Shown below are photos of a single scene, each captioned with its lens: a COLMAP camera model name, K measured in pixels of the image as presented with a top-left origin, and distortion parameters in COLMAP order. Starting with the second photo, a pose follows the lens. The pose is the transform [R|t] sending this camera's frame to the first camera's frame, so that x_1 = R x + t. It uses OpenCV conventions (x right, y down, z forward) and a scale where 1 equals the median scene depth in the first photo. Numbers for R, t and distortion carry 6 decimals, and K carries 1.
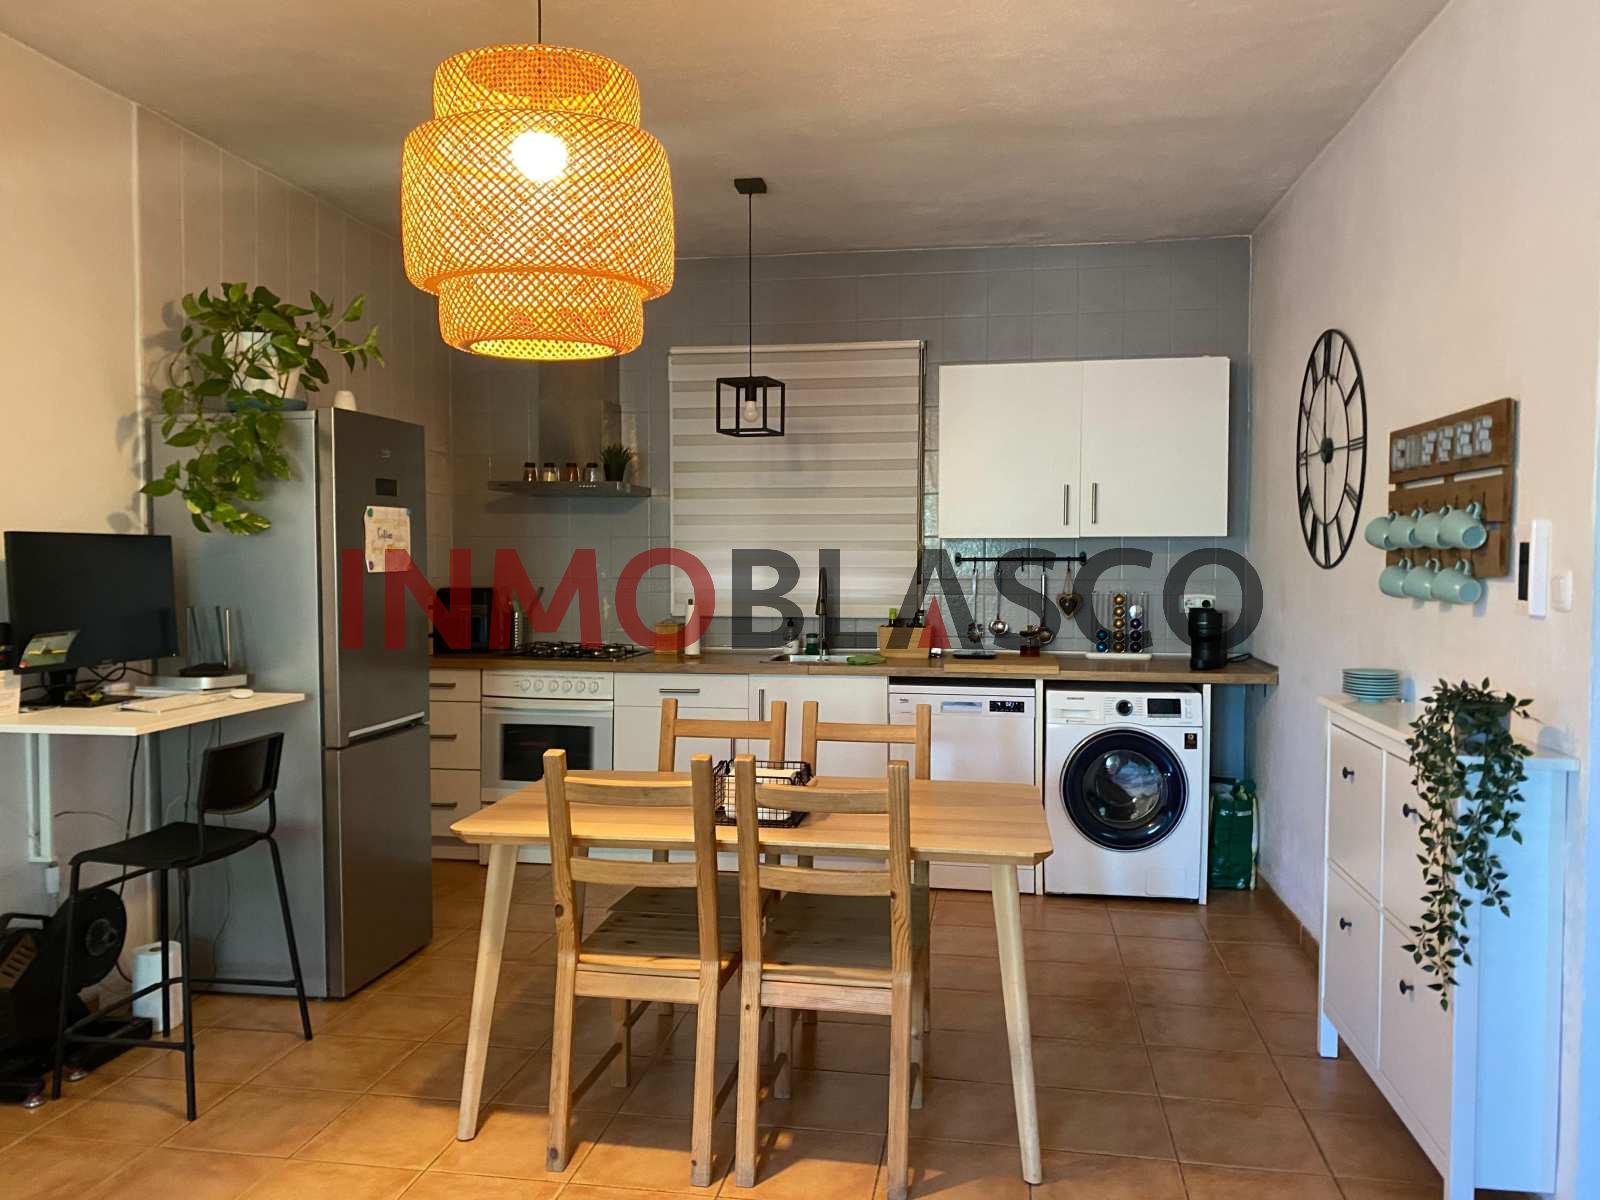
lens RADIAL K [[1215.9, 0, 795.6], [0, 1215.9, 593.3], [0, 0, 1]] dist [0.066002, -0.071686]
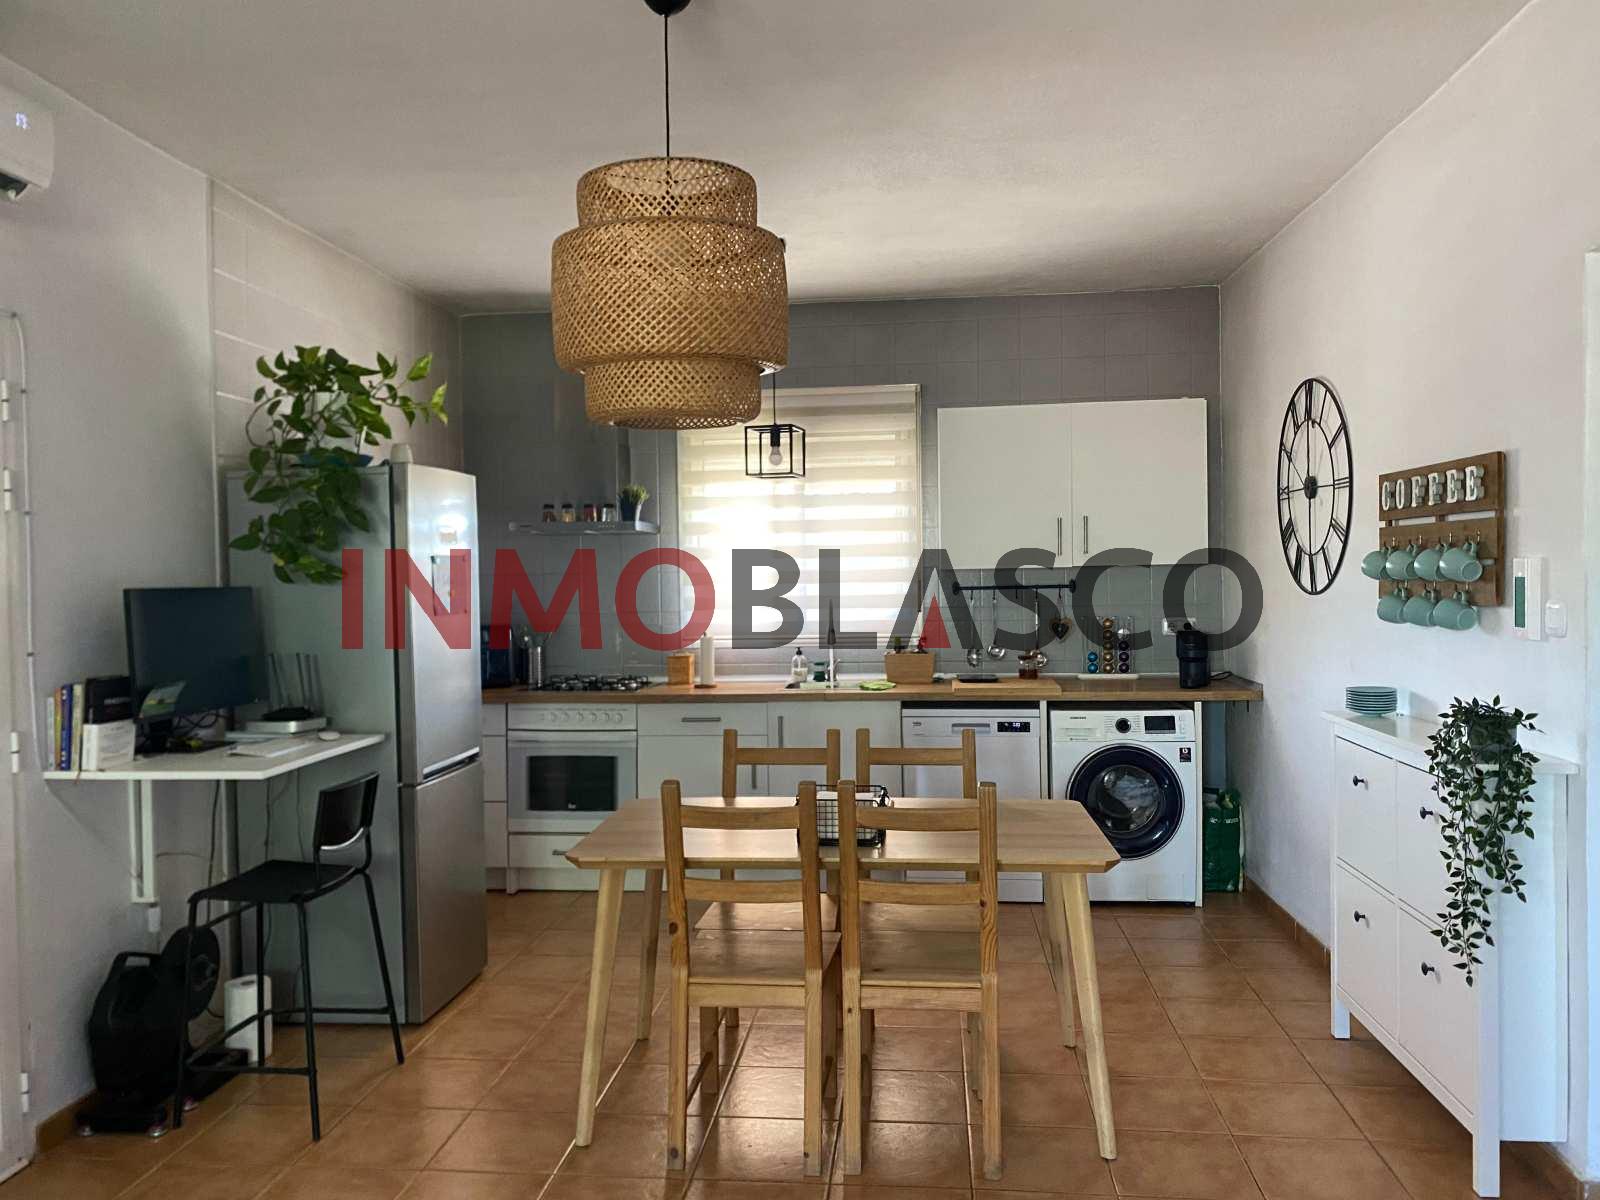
lens RADIAL K [[1215.9, 0, 799.8], [0, 1215.9, 591.2], [0, 0, 1]] dist [0.066002, -0.071686]
pose [[0.997746, -0.019323, 0.064266, -0.115902], [0.020503, 0.999632, -0.017753, -0.015821], [-0.063899, 0.019031, 0.997775, -0.080952]]
